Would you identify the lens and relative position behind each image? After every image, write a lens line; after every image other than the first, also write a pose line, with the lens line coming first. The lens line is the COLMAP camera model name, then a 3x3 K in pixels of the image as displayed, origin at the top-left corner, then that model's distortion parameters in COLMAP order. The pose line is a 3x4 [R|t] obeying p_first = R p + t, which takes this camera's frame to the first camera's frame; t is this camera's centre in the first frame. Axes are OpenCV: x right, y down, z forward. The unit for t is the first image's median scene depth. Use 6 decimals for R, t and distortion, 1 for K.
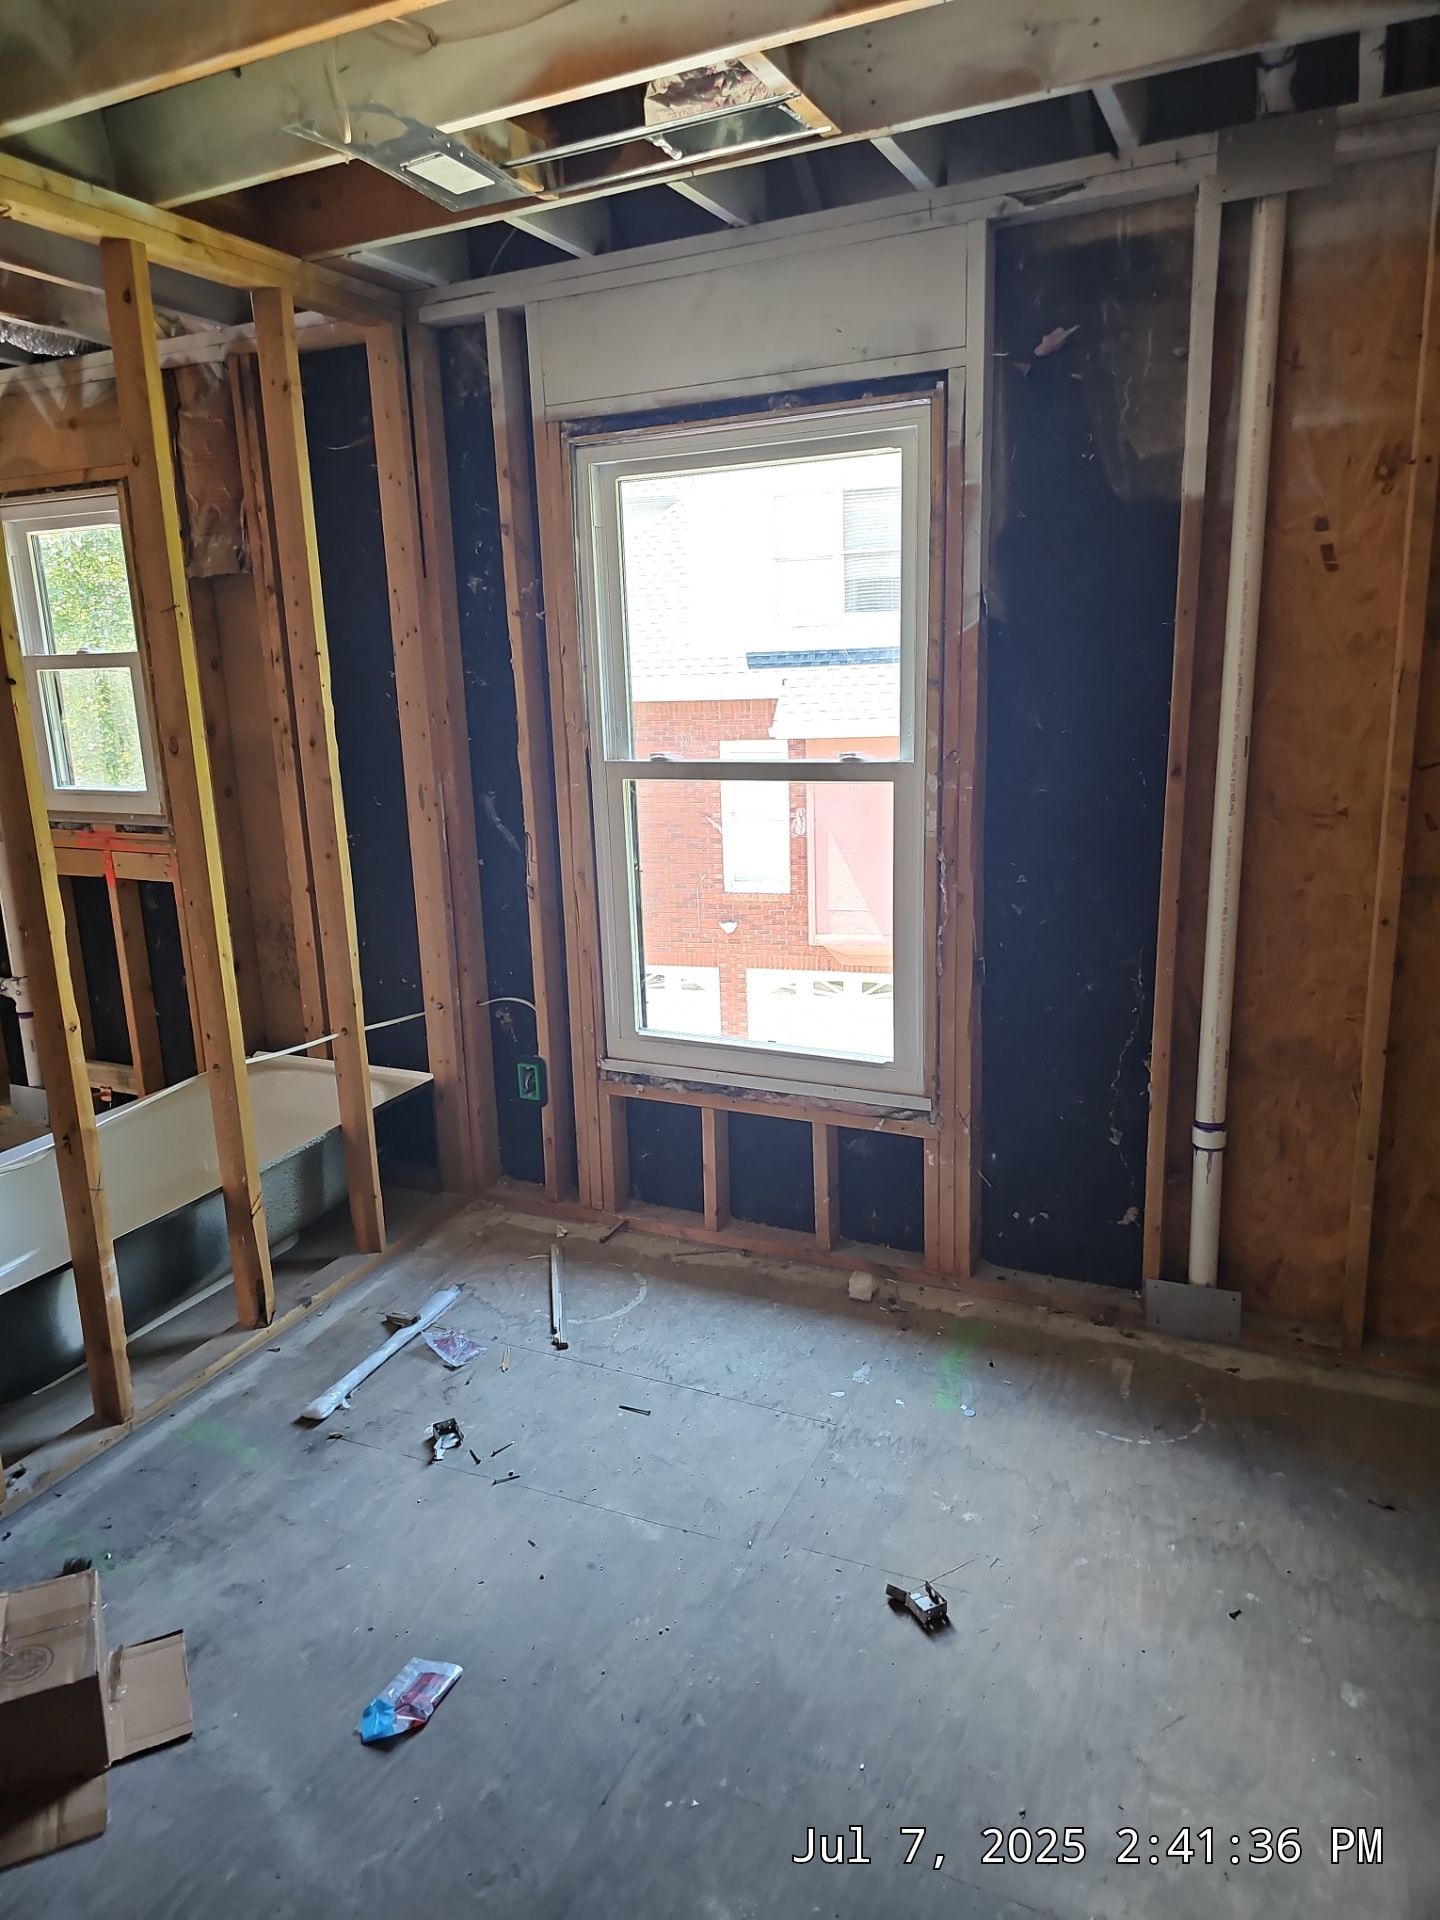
lens RADIAL K [[1280.5, 0, 719.0], [0, 1280.5, 947.7], [0, 0, 1]] dist [0.047278, -0.043809]
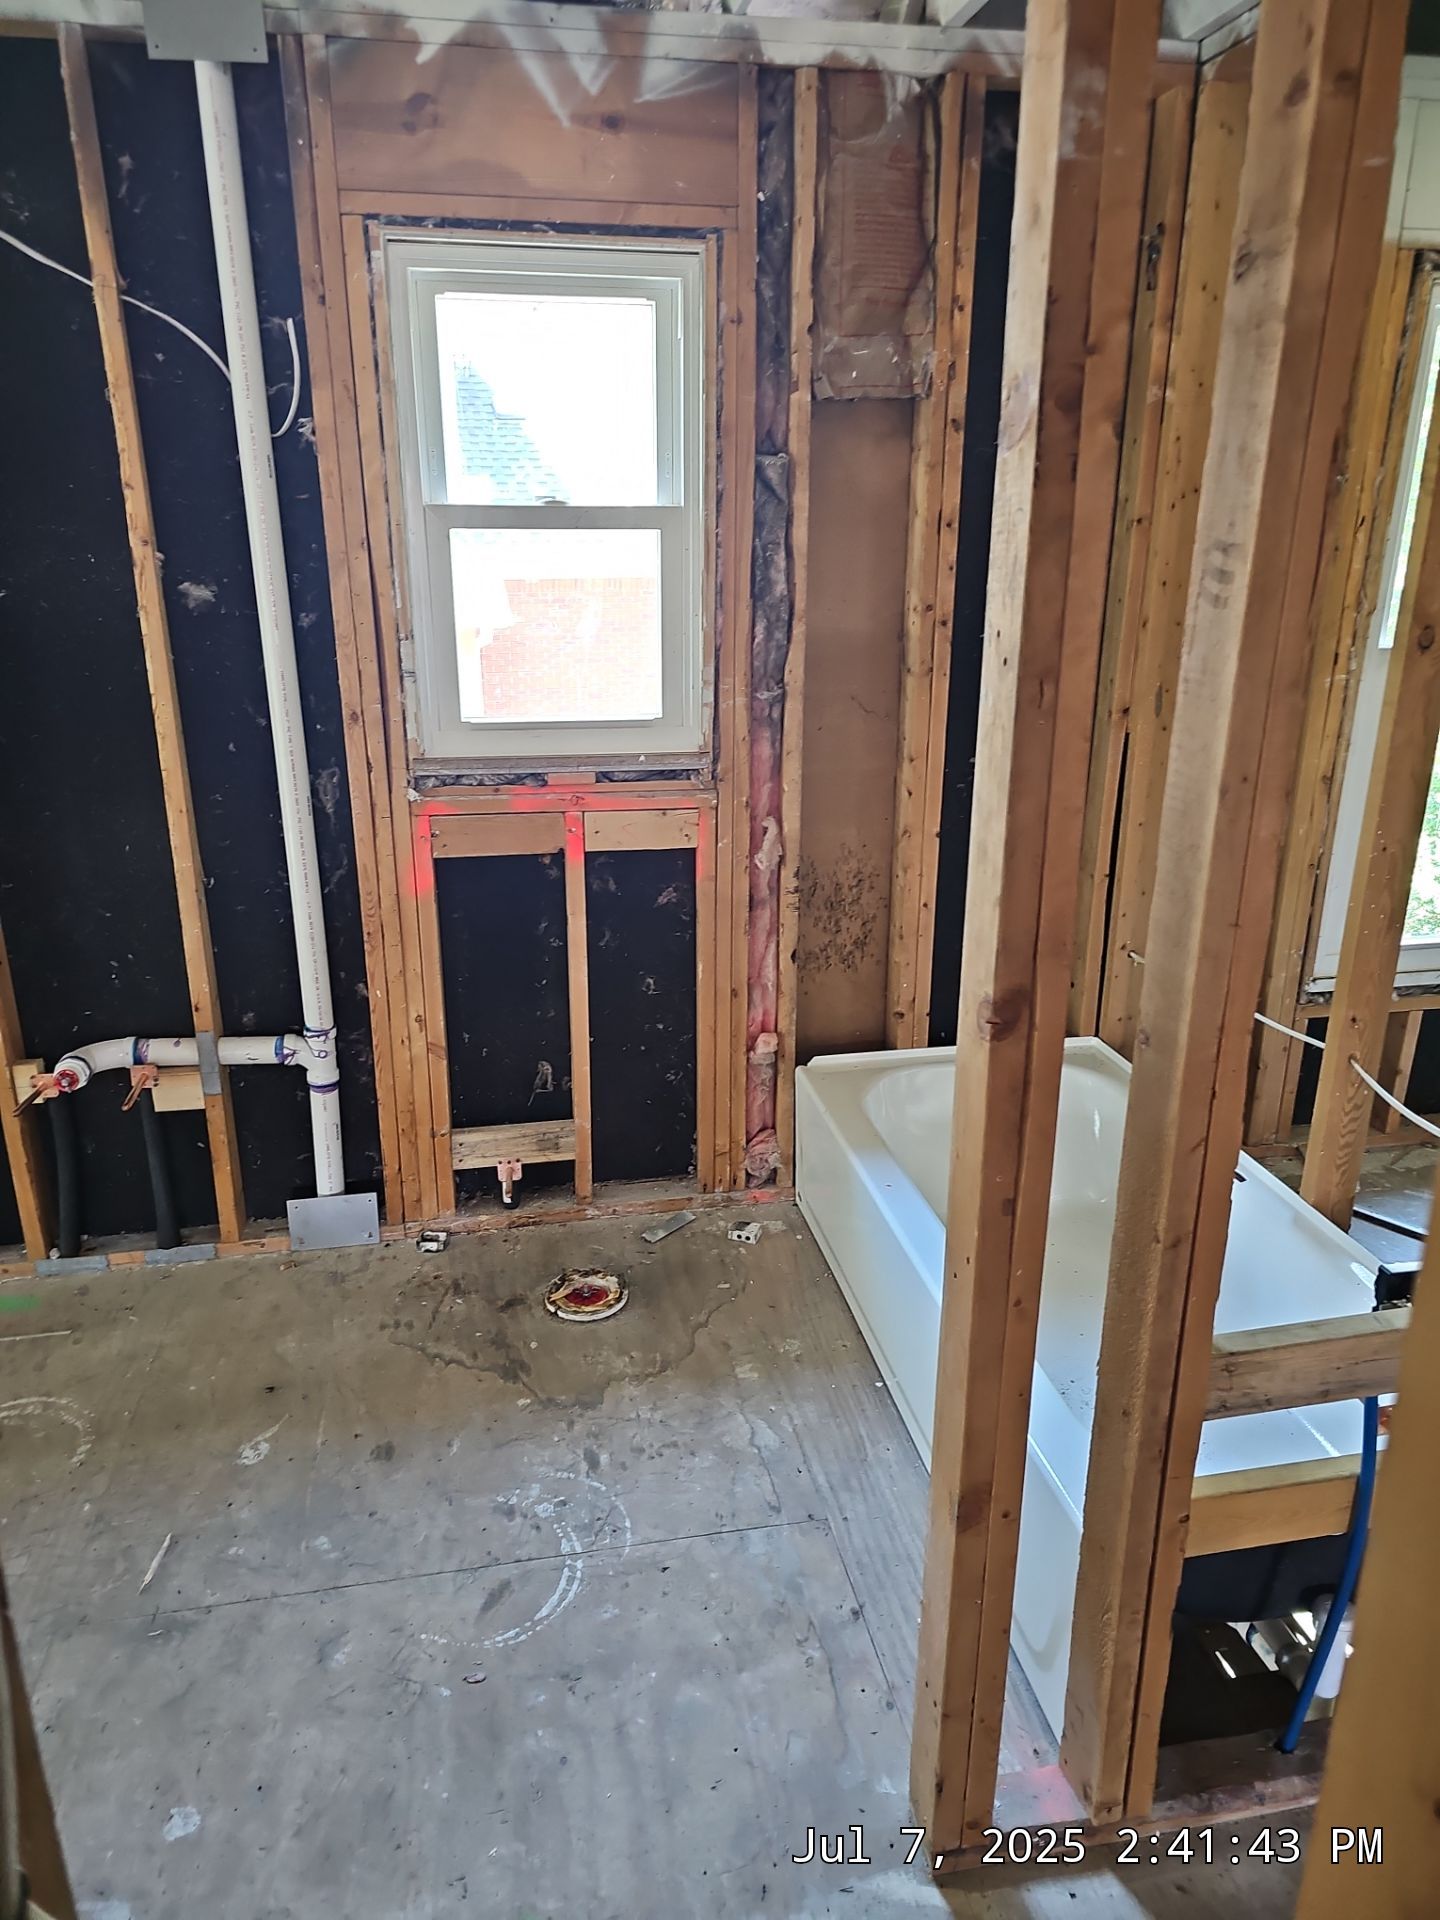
lens RADIAL K [[1280.5, 0, 721.0], [0, 1280.5, 960.7], [0, 0, 1]] dist [0.047278, -0.043809]
pose [[0.806379, -0.159599, 0.569457, -0.851871], [0.106231, 0.986325, 0.126004, -0.079138], [-0.581780, -0.041113, 0.812306, 0.438113]]
